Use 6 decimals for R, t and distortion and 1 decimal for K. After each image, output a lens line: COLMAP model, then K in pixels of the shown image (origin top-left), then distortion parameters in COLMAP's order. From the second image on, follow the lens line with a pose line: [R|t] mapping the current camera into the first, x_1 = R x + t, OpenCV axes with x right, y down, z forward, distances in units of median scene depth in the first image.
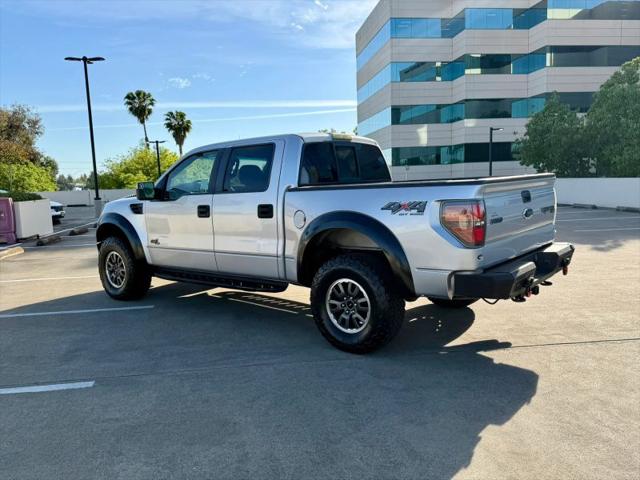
lens RADIAL K [[529.0, 0, 326.3], [0, 529.0, 238.2], [0, 0, 1]] dist [0.104820, -0.168948]
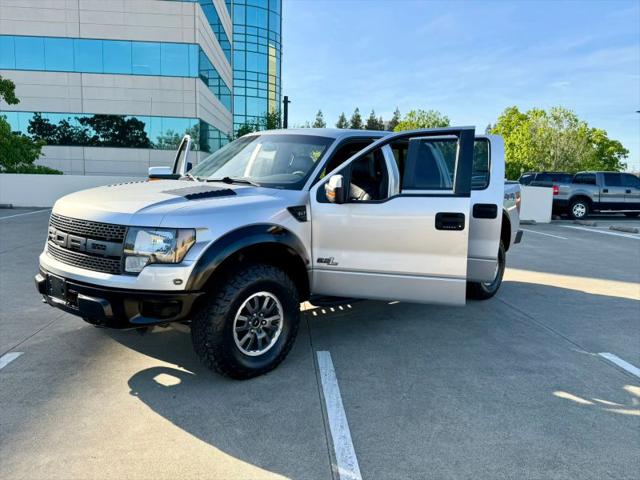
lens RADIAL K [[537.3, 0, 324.4], [0, 537.3, 239.0], [0, 0, 1]] dist [0.115716, -0.193446]
pose [[0.062595, -0.092364, 0.993756, -1.321663], [0.087816, 0.992356, 0.086702, -0.103474], [-0.994168, 0.081840, 0.070228, 1.225624]]
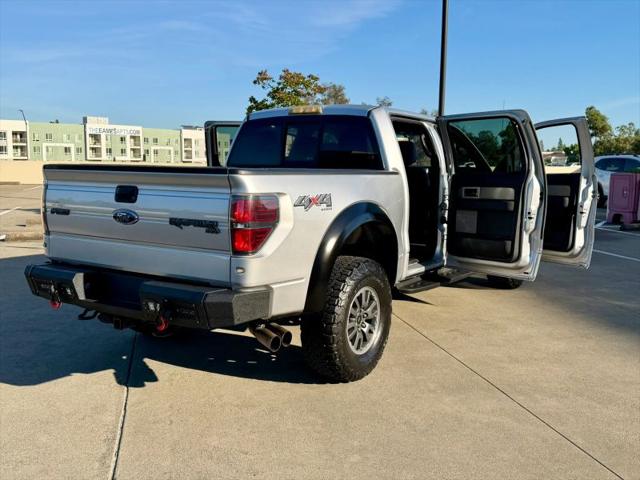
lens RADIAL K [[630.0, 0, 322.1], [0, 630.0, 231.8], [0, 0, 1]] dist [0.140415, -0.268184]
pose [[0.086918, 0.150651, -0.984759, 1.164956], [-0.129020, 0.981877, 0.138822, -0.168800], [0.987825, 0.114988, 0.104779, 1.084384]]
